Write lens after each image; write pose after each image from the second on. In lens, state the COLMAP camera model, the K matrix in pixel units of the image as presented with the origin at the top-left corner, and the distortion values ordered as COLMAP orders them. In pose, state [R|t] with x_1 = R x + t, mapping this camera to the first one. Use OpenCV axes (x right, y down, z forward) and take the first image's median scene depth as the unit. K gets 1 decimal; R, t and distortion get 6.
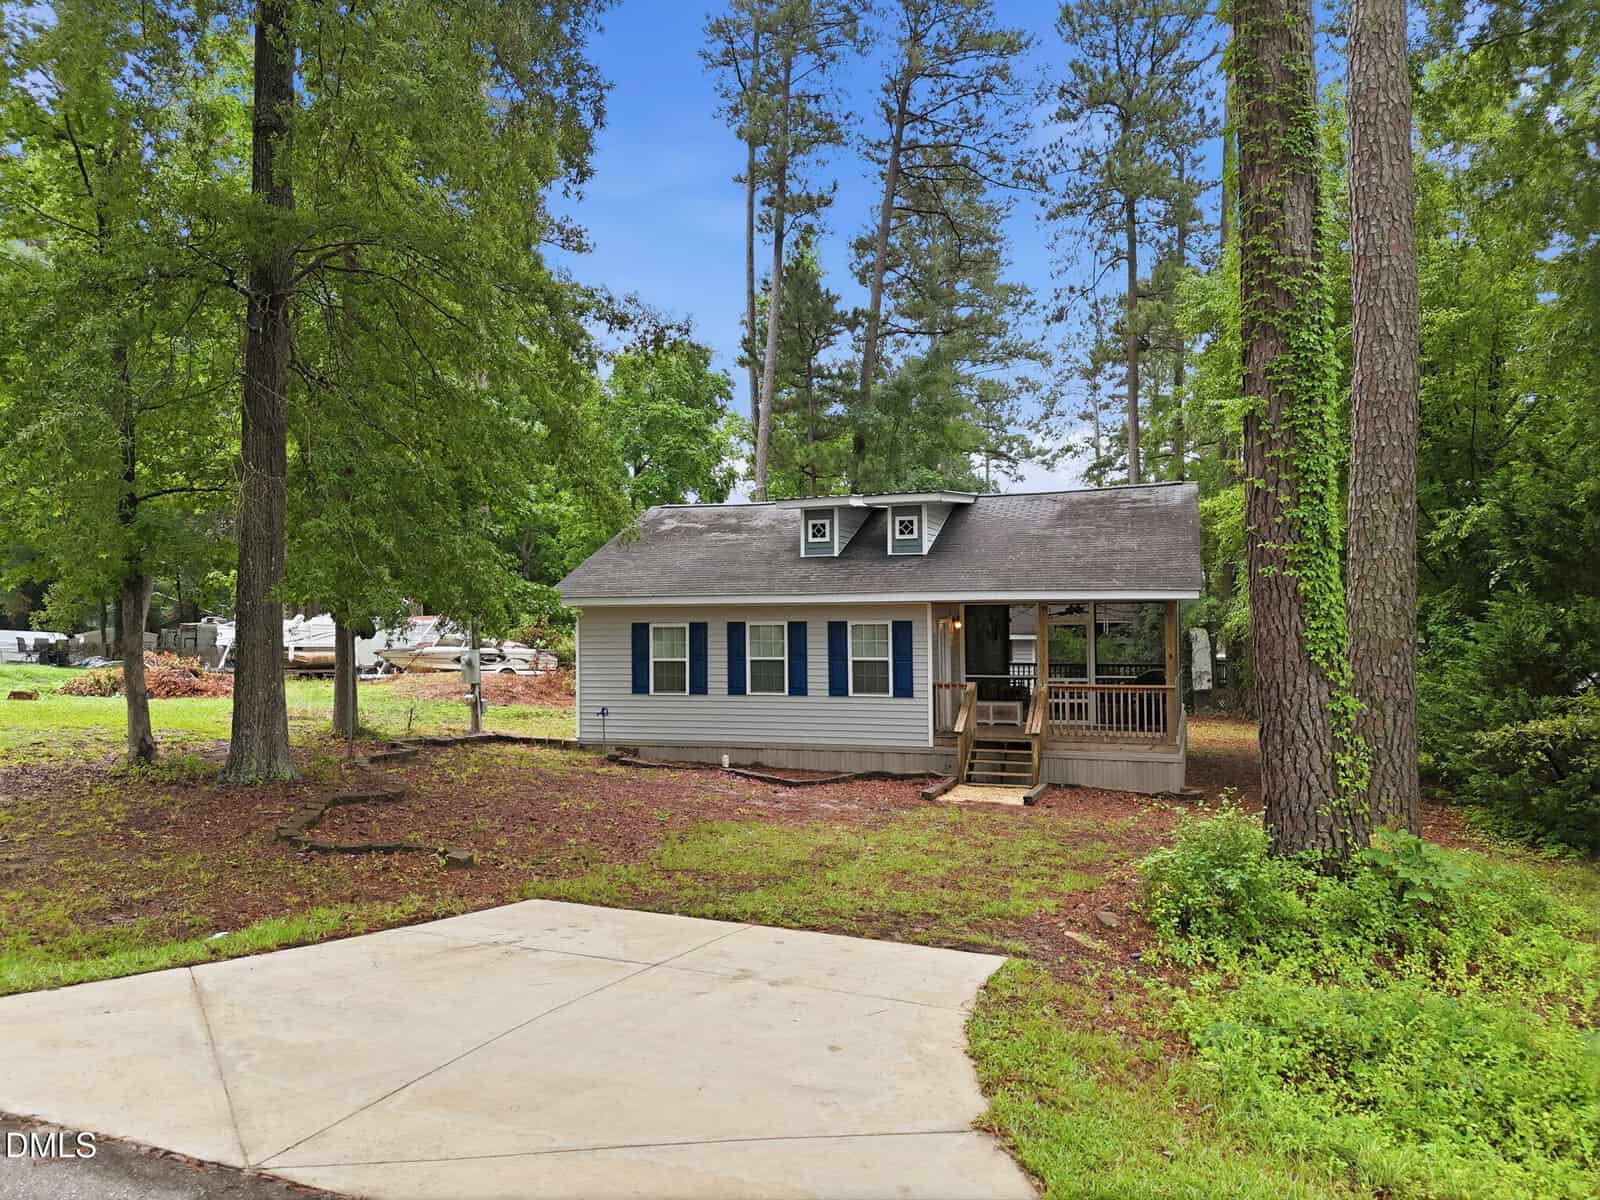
lens RADIAL K [[1181.3, 0, 800.0], [0, 1181.3, 600.0], [0, 0, 1]] dist [0.053058, -0.005423]
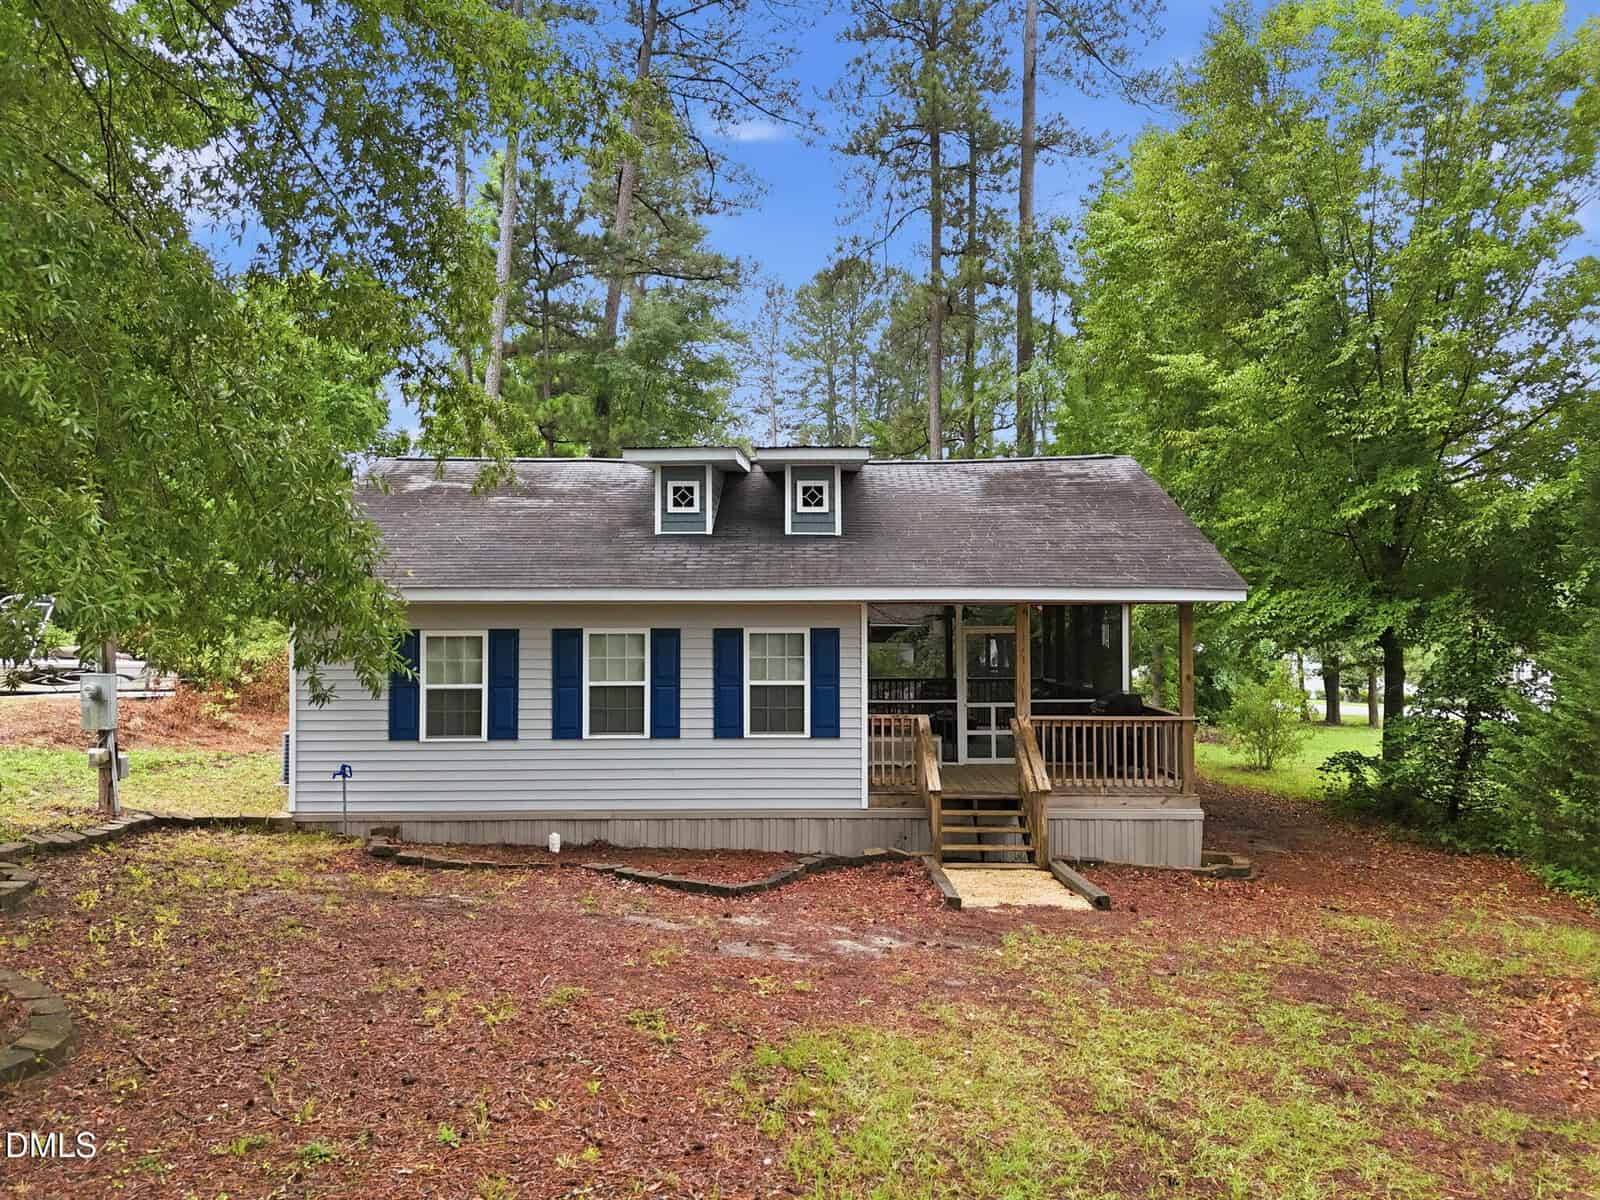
lens RADIAL K [[1216.0, 0, 800.9], [0, 1216.0, 583.3], [0, 0, 1]] dist [0.024708, -0.003965]
pose [[0.941989, 0.018460, 0.335135, -0.159718], [-0.011304, 0.999665, -0.023292, 0.007814], [-0.335452, 0.018152, 0.941882, 0.315534]]
